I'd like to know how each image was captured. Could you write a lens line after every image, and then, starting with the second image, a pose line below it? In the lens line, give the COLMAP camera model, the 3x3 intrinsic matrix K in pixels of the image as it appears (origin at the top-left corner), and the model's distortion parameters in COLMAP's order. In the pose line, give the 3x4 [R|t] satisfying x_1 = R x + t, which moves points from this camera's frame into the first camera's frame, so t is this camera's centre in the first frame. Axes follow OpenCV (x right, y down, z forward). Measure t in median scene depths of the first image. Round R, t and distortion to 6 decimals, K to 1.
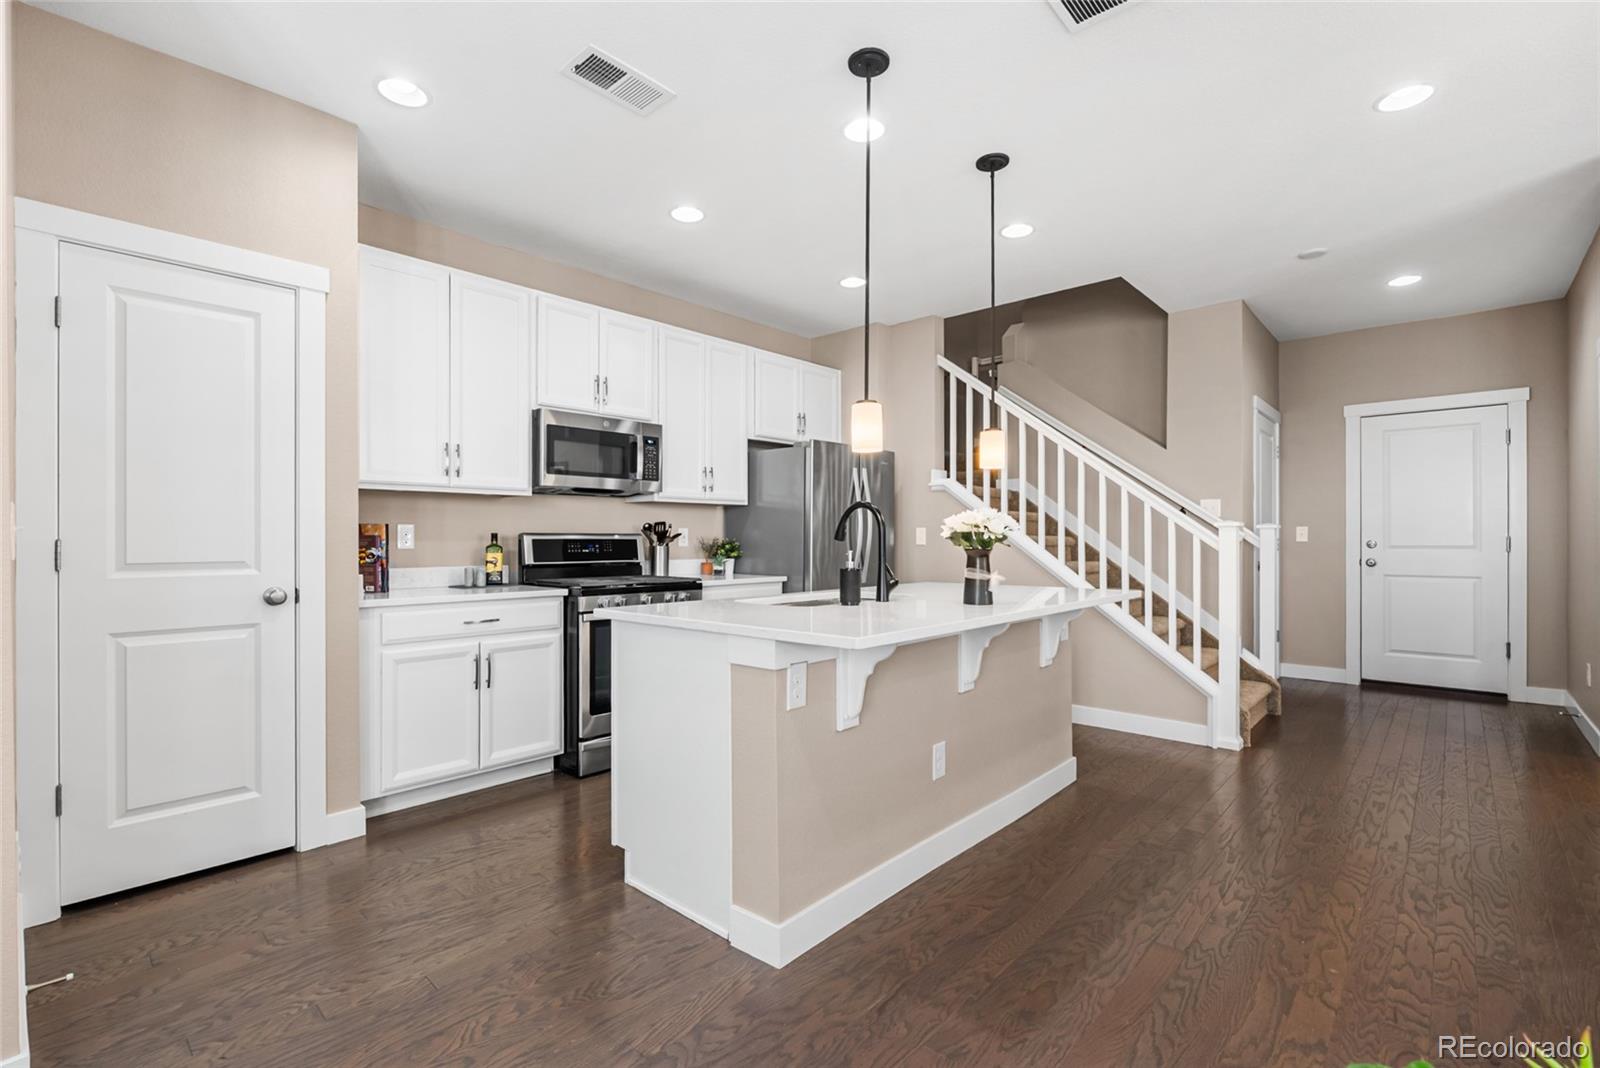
lens RADIAL K [[713.1, 0, 796.8], [0, 713.1, 539.3], [0, 0, 1]] dist [-0.002134, -0.000319]
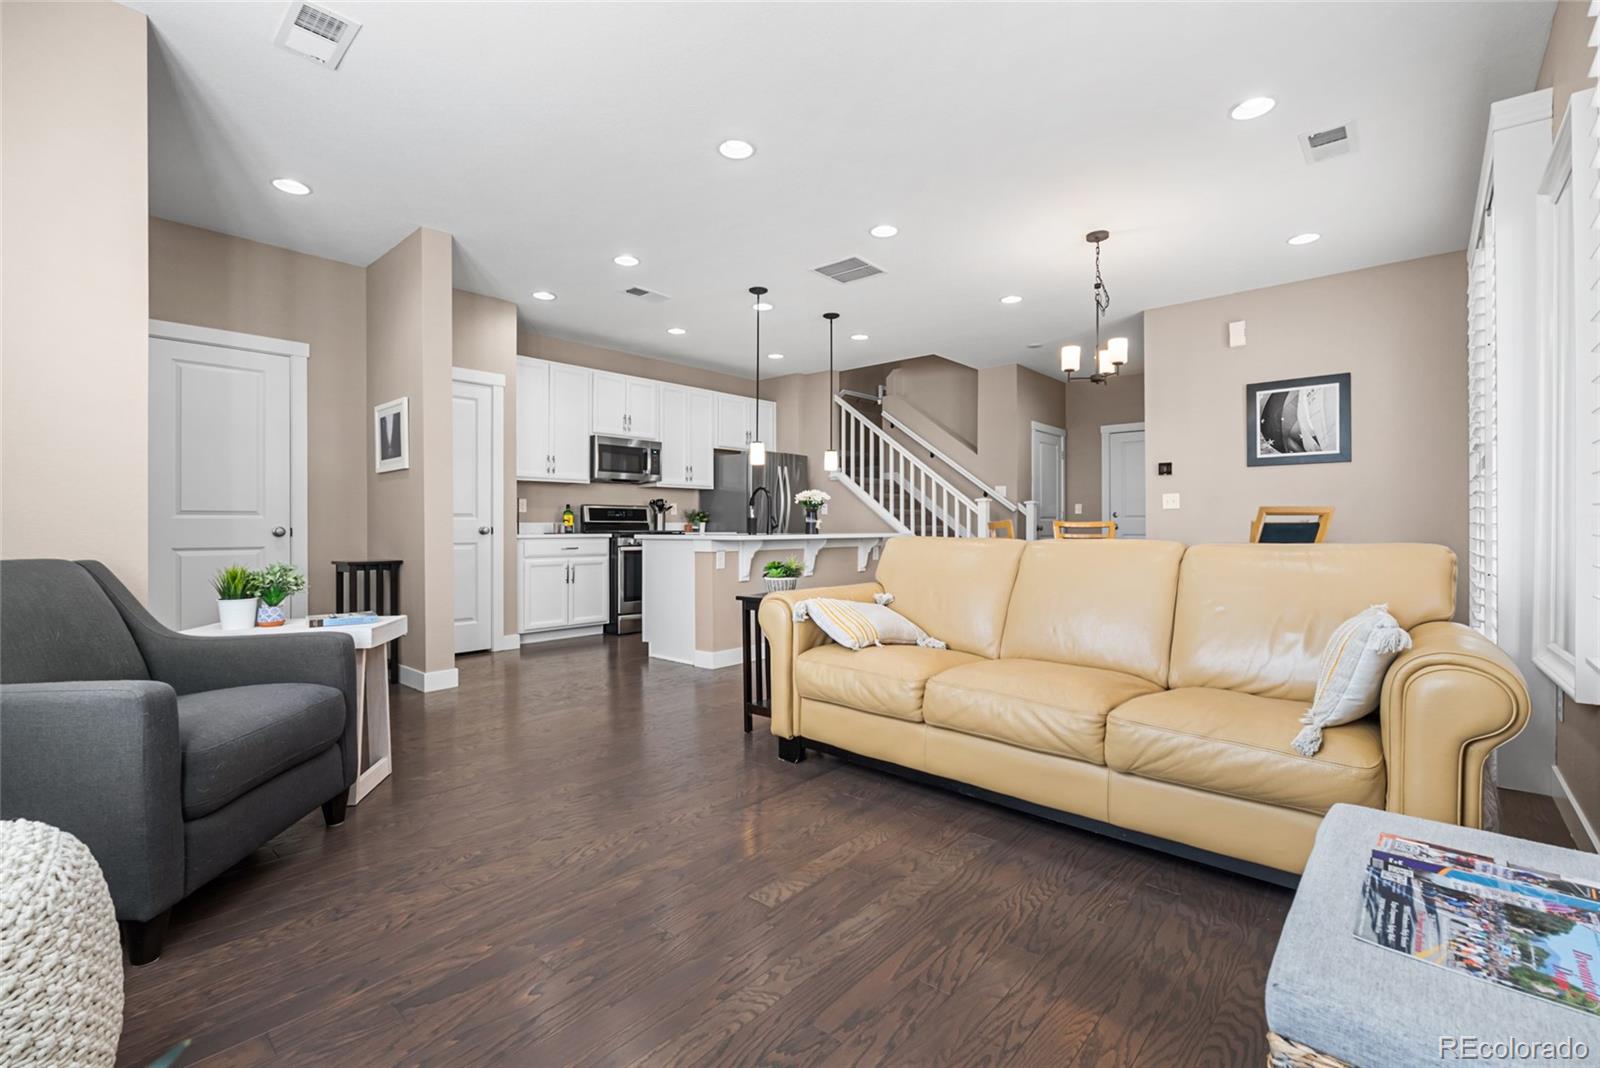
lens RADIAL K [[707.2, 0, 798.8], [0, 707.2, 527.5], [0, 0, 1]] dist [0.000436, 0.000075]
pose [[0.999783, 0.000661, 0.020843, 0.108403], [-0.000710, 0.999997, 0.002326, 0.041898], [-0.020841, -0.002340, 0.999780, -0.727729]]
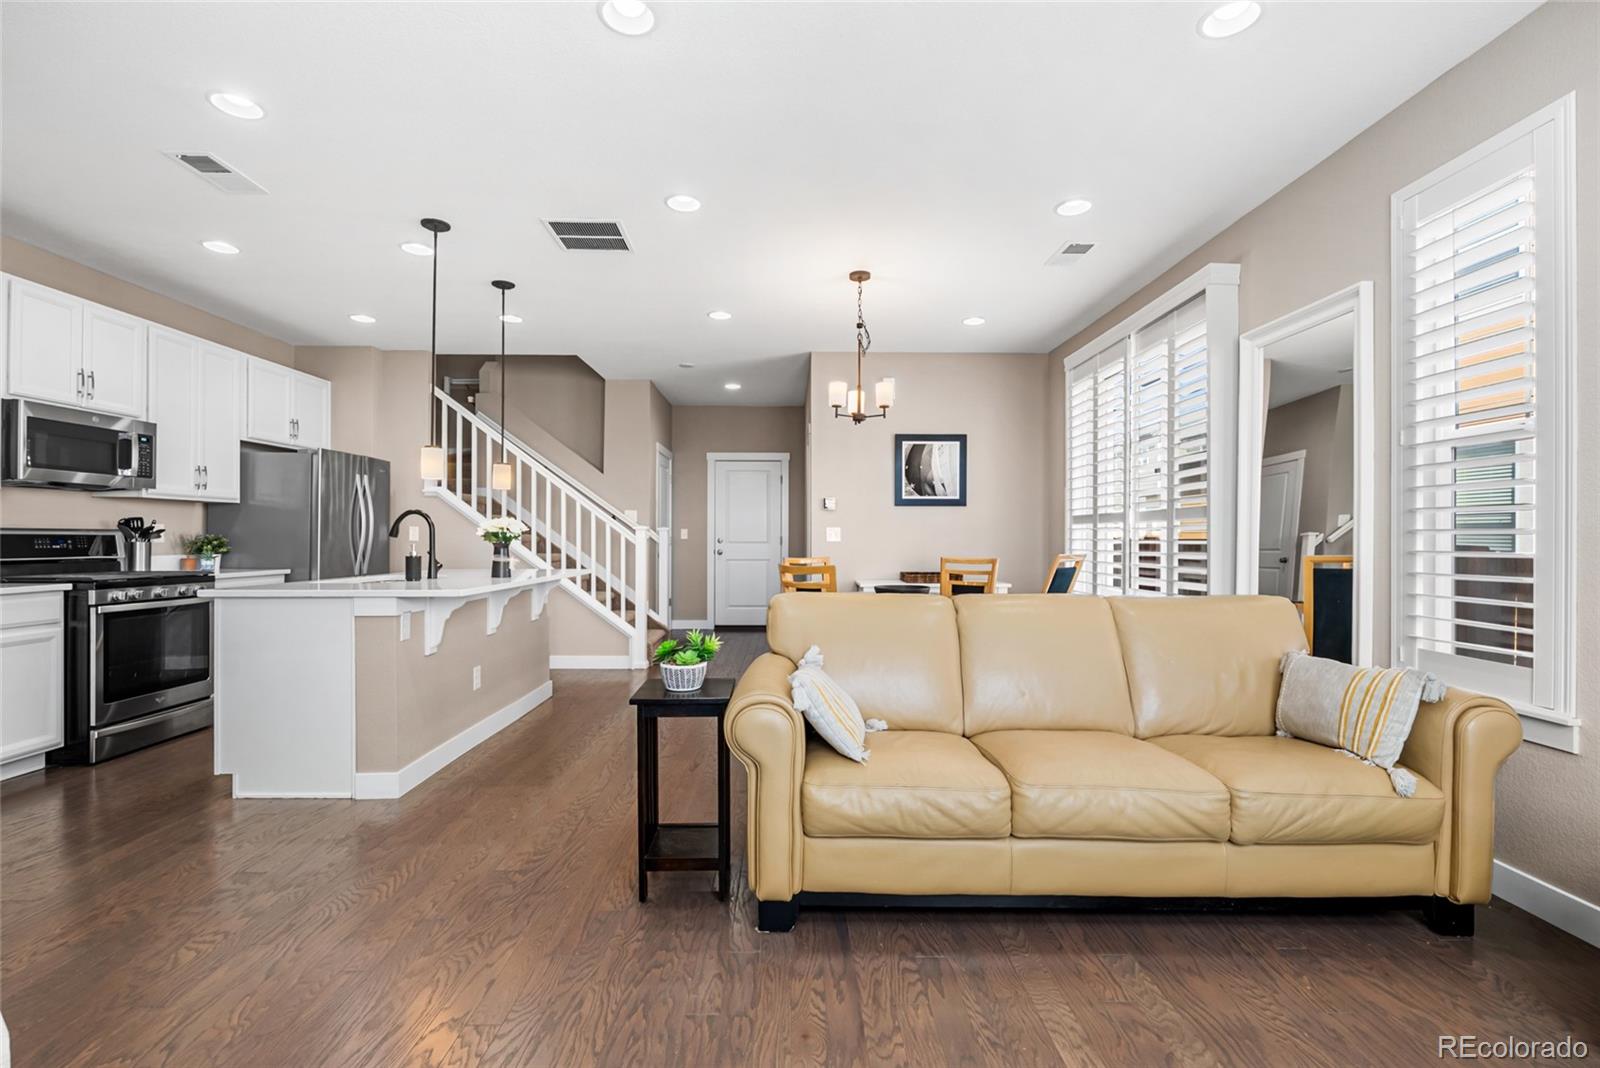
lens RADIAL K [[713.1, 0, 796.8], [0, 713.1, 539.3], [0, 0, 1]] dist [-0.002134, -0.000319]
pose [[0.727181, 0.002089, 0.686443, -0.227610], [-0.004099, 0.999991, 0.001299, 0.000739], [-0.686434, -0.003758, 0.727182, -0.385888]]
